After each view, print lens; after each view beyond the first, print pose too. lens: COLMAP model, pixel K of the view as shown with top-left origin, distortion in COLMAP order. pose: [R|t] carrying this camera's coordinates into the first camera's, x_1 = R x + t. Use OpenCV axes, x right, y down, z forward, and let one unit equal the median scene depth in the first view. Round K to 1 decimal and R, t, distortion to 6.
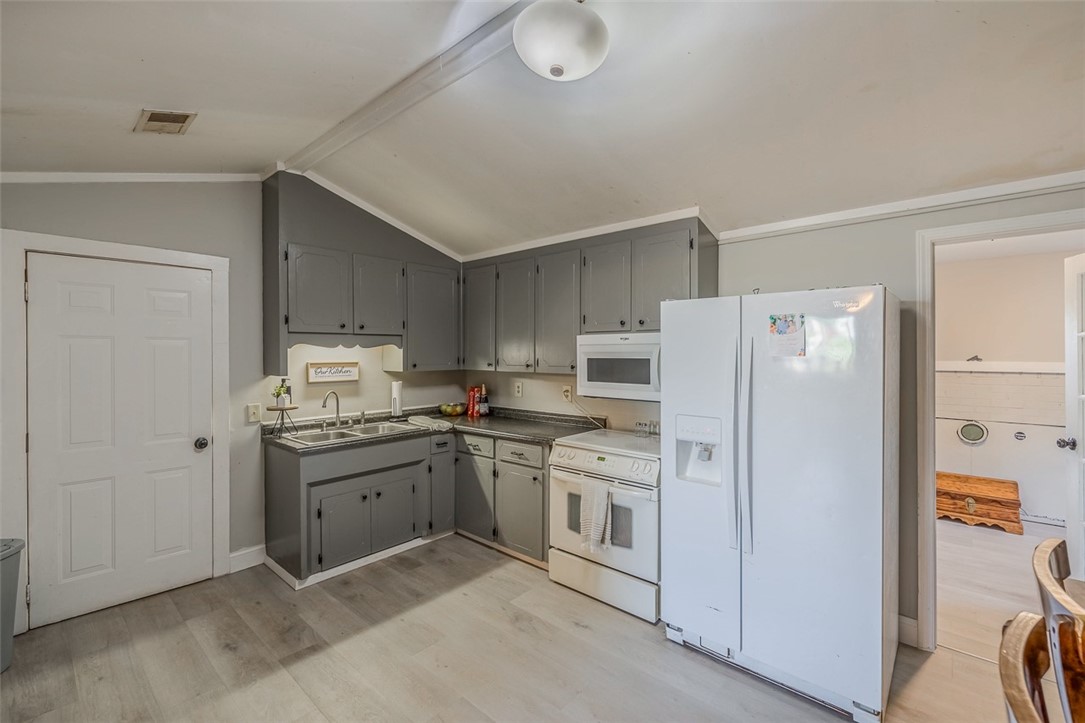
lens RADIAL K [[480.4, 0, 544.0], [0, 480.4, 354.5], [0, 0, 1]] dist [-0.001168, 0.000116]
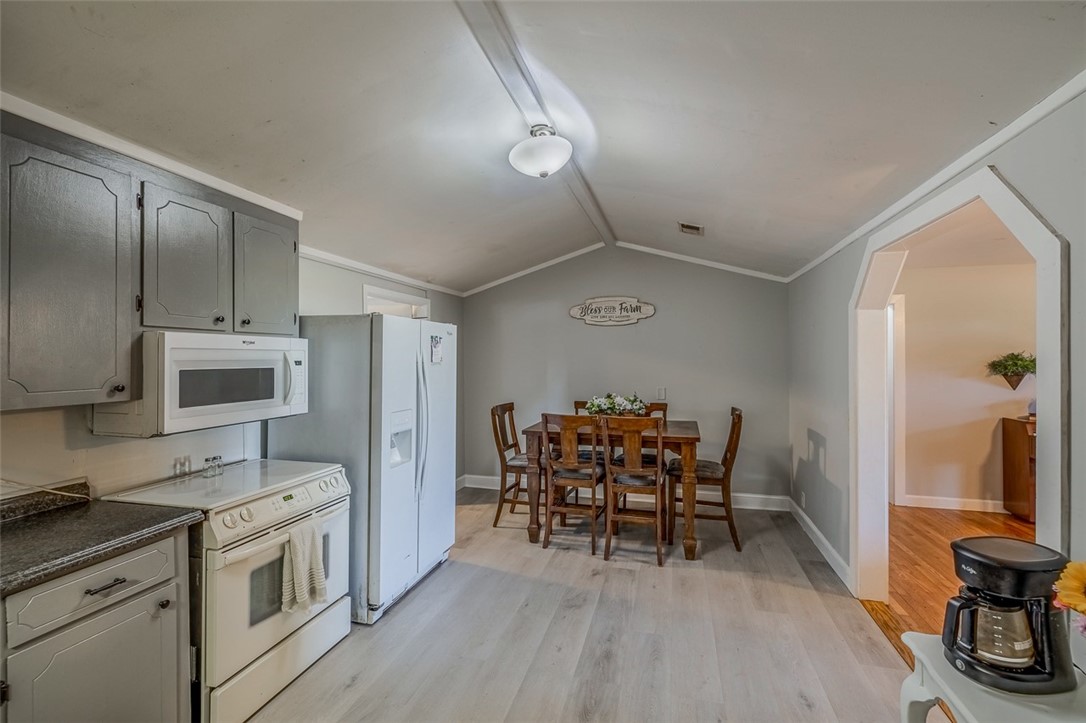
lens RADIAL K [[480.9, 0, 546.7], [0, 480.9, 359.7], [0, 0, 1]] dist [-0.001168, 0.000116]
pose [[-0.474449, 0.003120, 0.880277, -0.716777], [0.008943, 0.999959, 0.001276, -0.002221], [-0.880237, 0.008478, -0.474458, 0.940770]]
